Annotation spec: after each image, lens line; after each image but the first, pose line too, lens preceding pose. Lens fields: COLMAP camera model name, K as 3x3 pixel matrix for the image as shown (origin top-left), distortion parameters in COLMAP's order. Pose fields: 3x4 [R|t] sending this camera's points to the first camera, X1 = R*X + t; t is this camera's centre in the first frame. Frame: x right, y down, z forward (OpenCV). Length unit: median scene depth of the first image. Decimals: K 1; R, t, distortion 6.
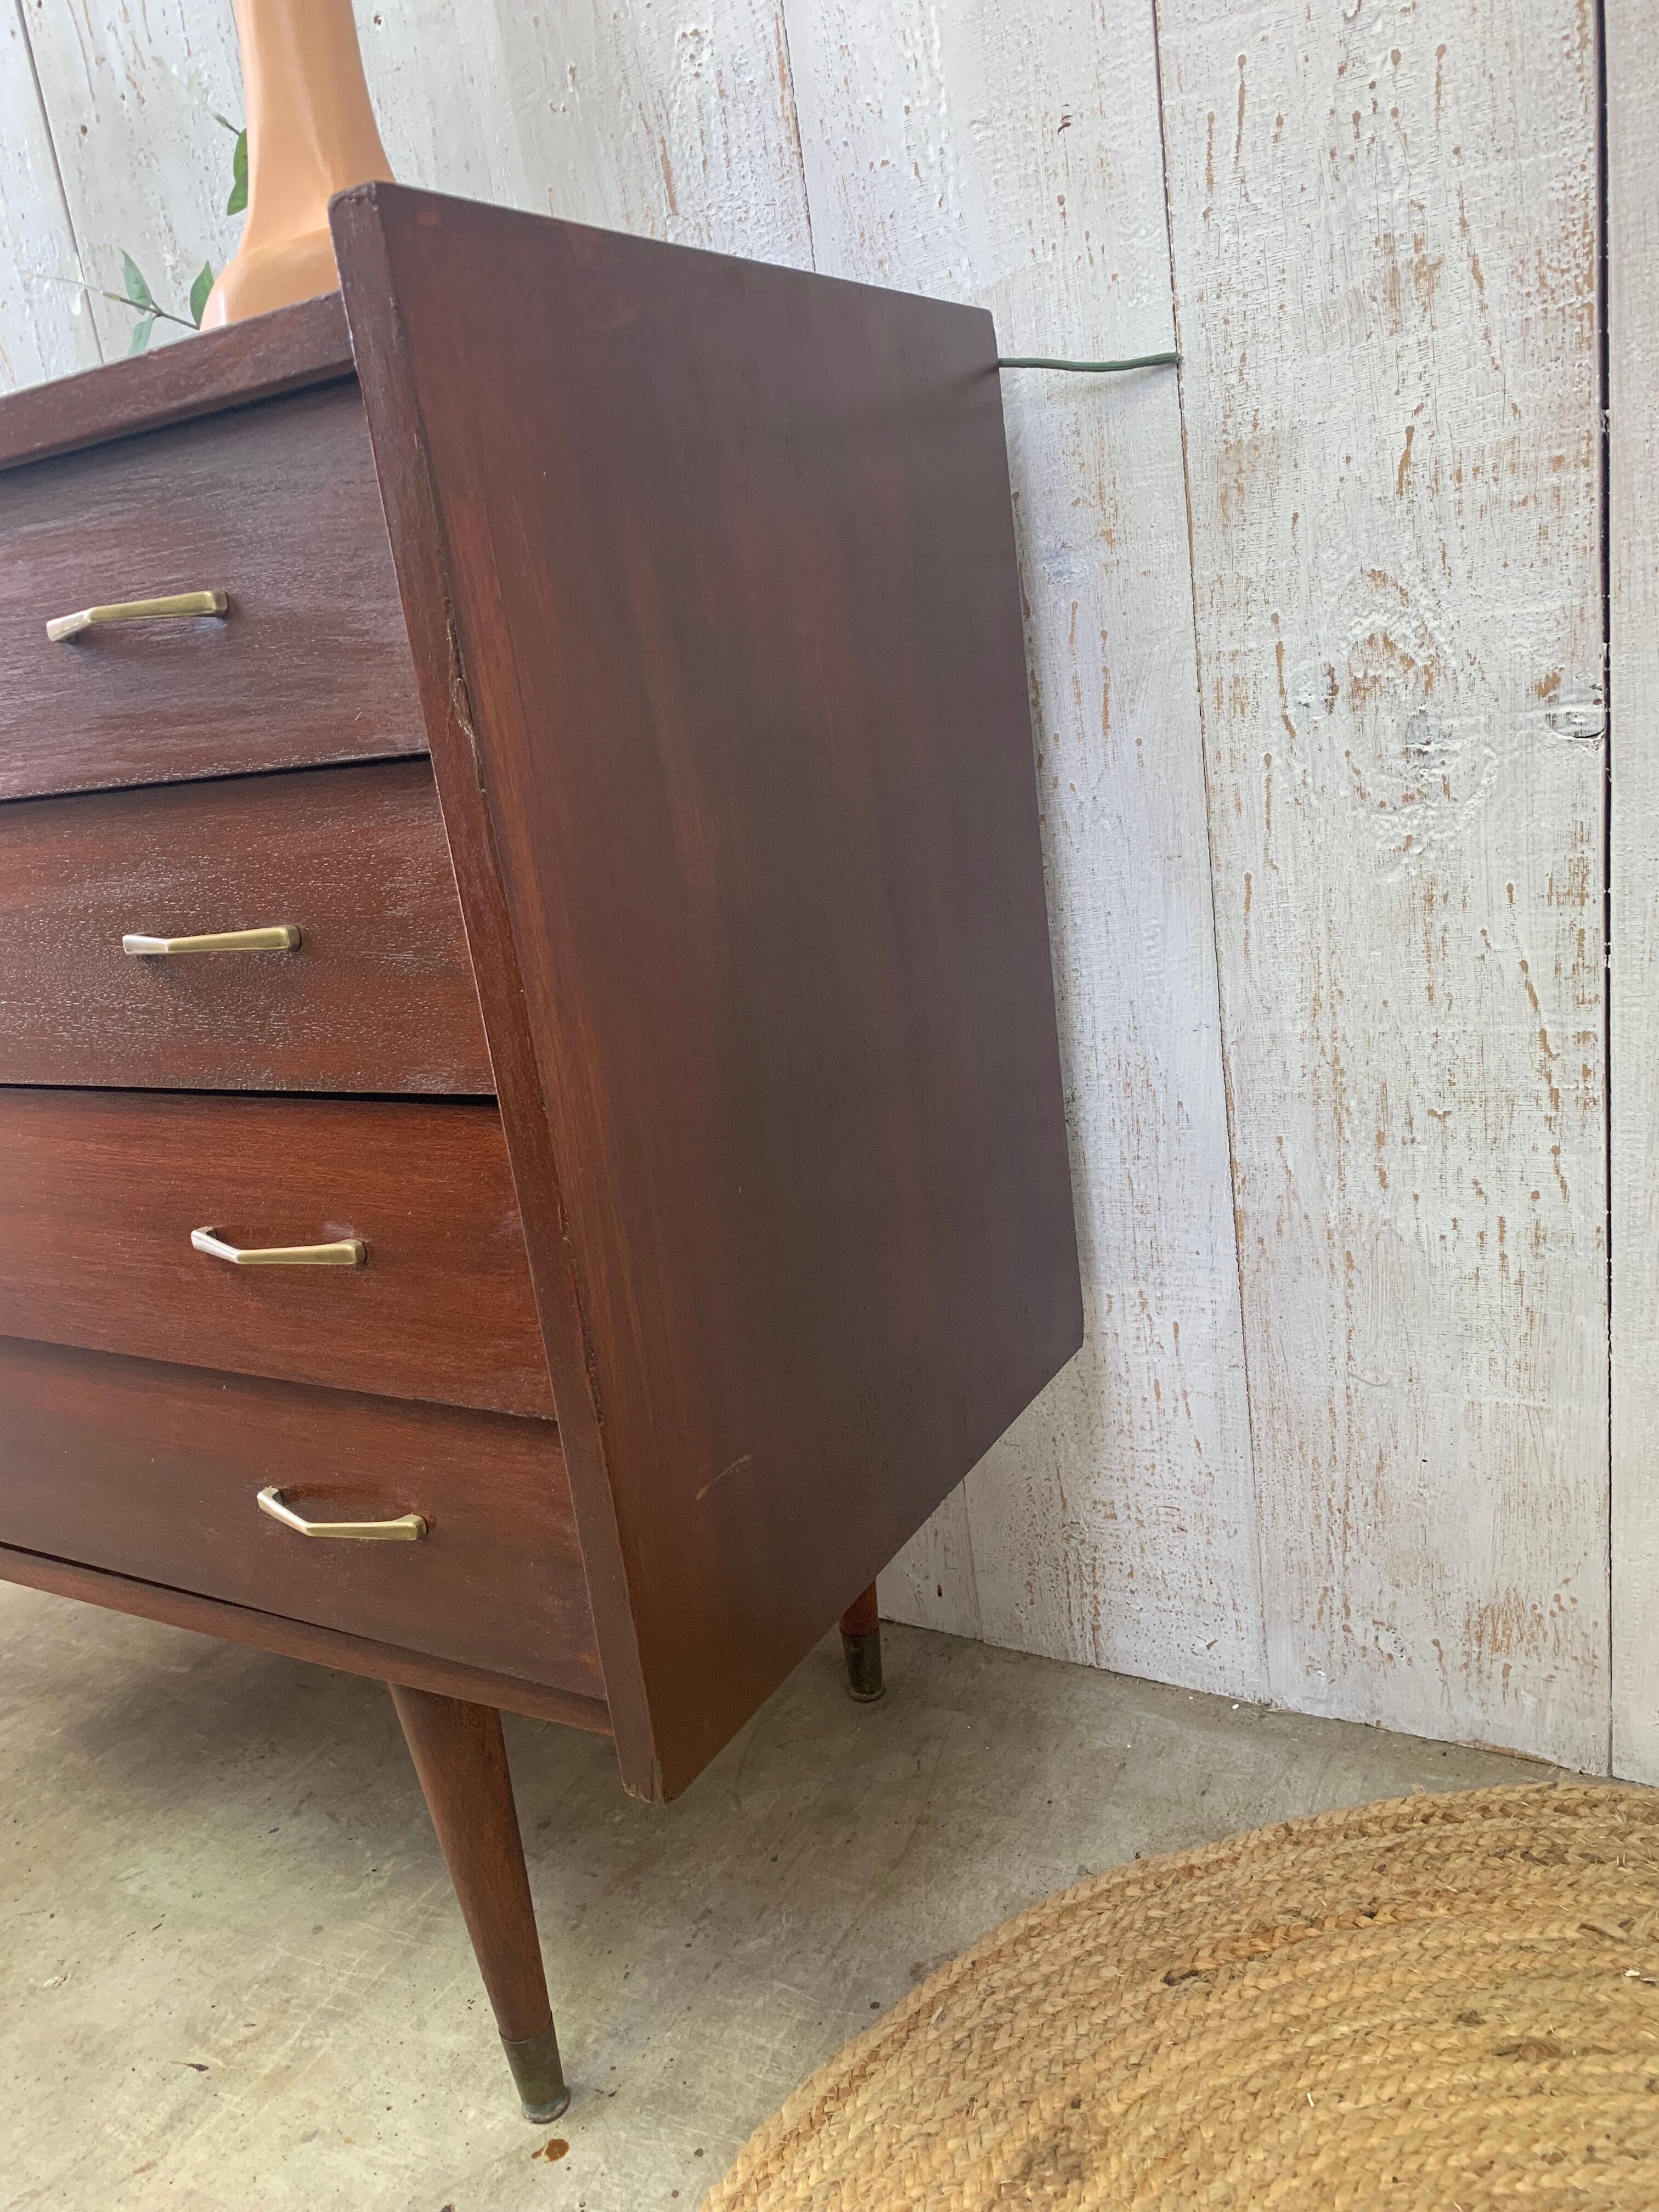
lens RADIAL K [[1702.8, 0, 804.3], [0, 1702.8, 1118.0], [0, 0, 1]] dist [-0.003240, 0.010161]
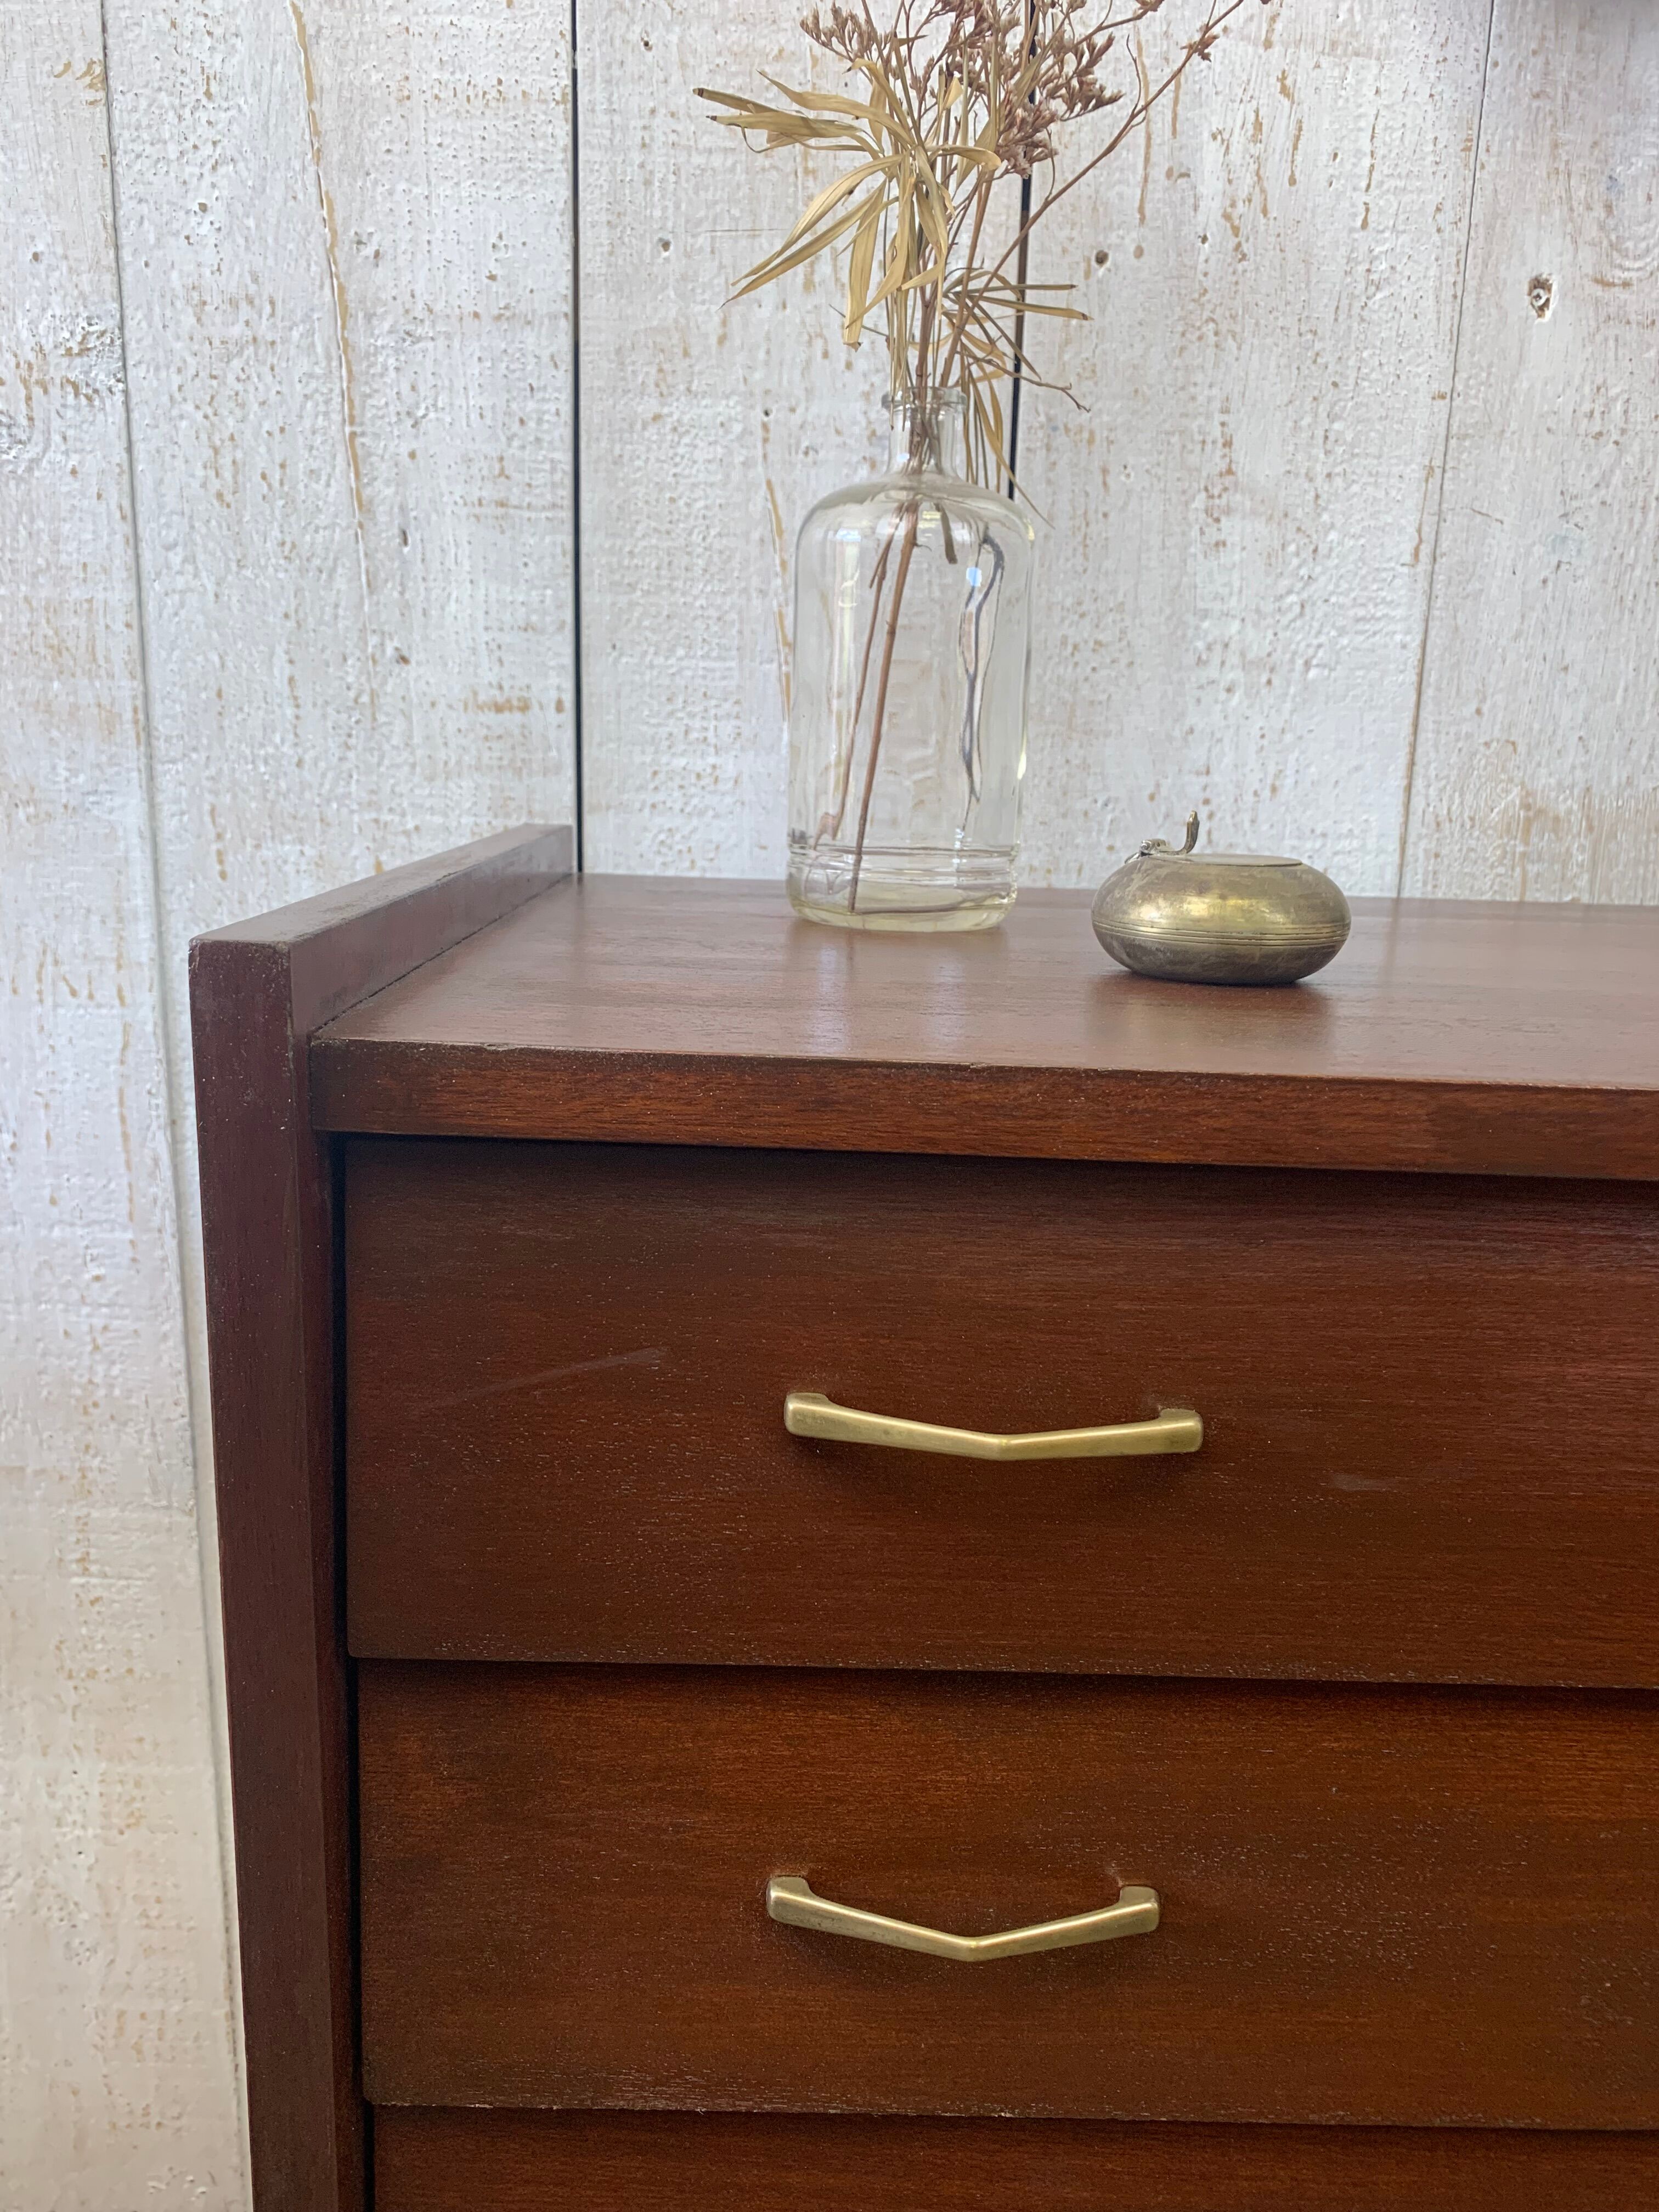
lens RADIAL K [[1702.8, 0, 804.3], [0, 1702.8, 1118.0], [0, 0, 1]] dist [-0.003240, 0.010161]
pose [[0.848567, 0.037073, 0.527787, -1.138840], [0.002347, 0.997269, -0.073824, -0.278902], [-0.529083, 0.063883, 0.846162, 0.719551]]
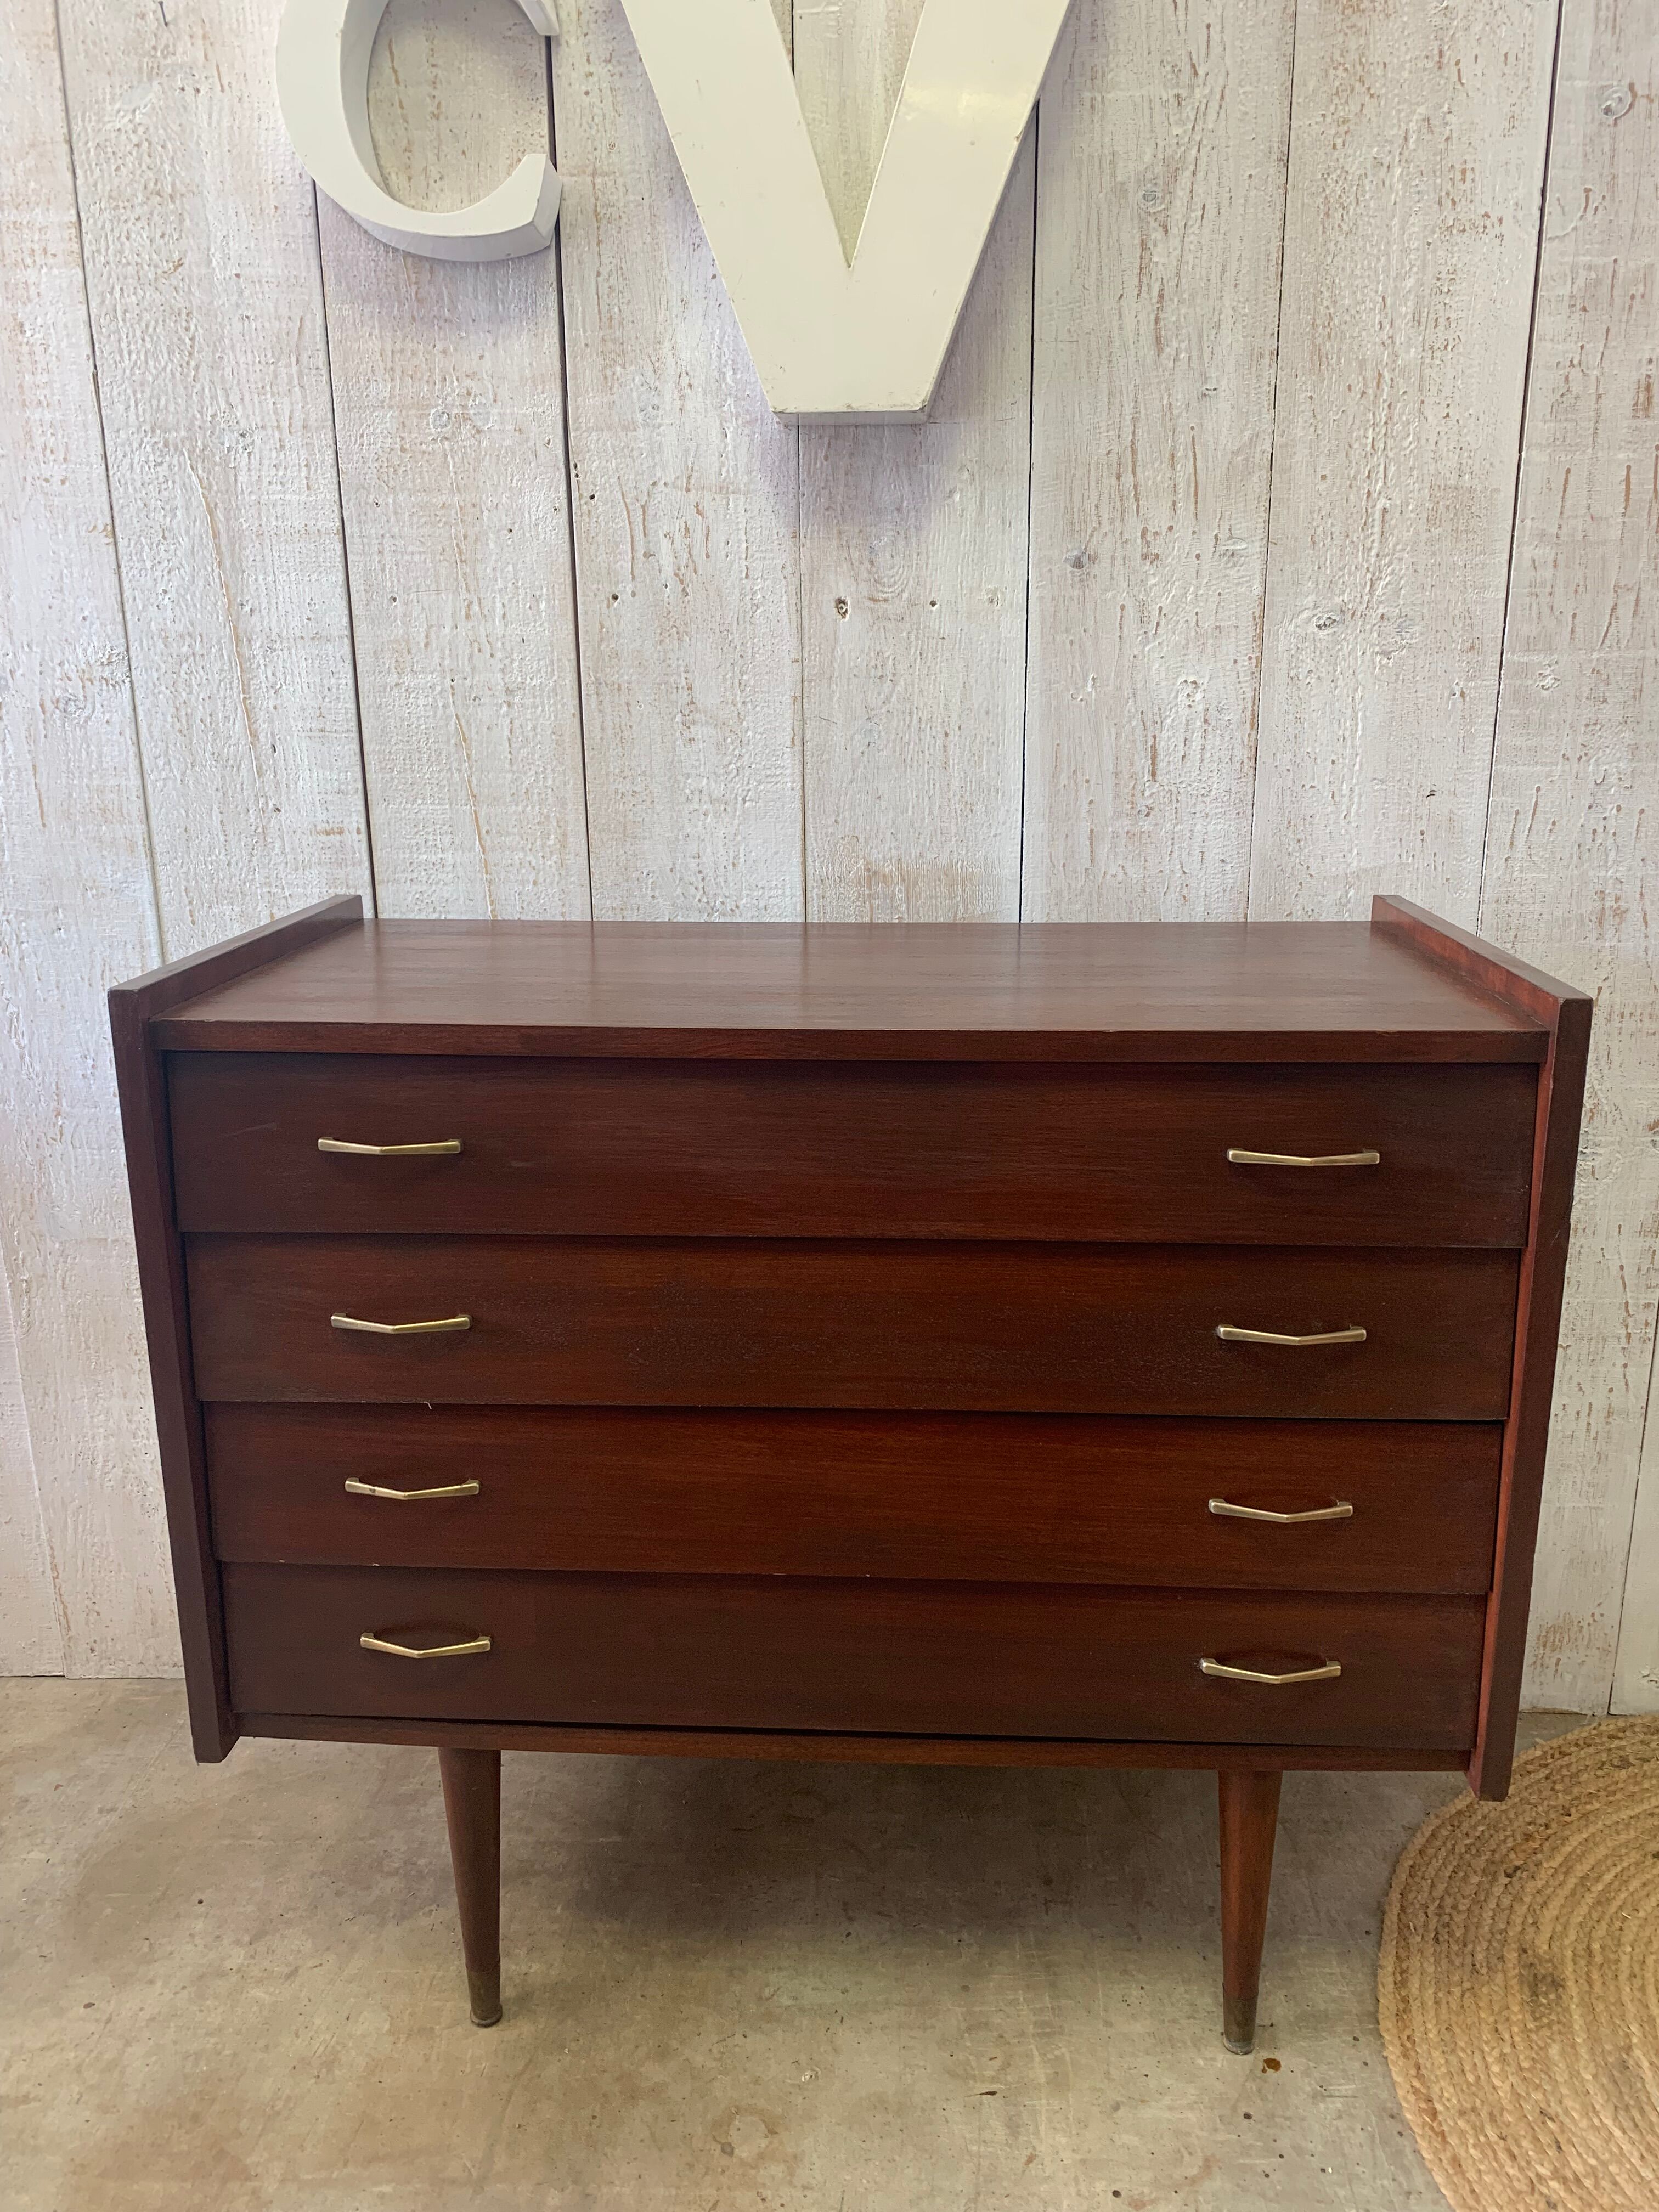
lens RADIAL K [[1686.9, 0, 829.8], [0, 1686.9, 1090.0], [0, 0, 1]] dist [0.015956, -0.008856]
pose [[0.881674, 0.004992, 0.471832, -1.170025], [0.019500, 0.998704, -0.047004, -0.207924], [-0.471455, 0.050643, 0.880435, -0.208608]]
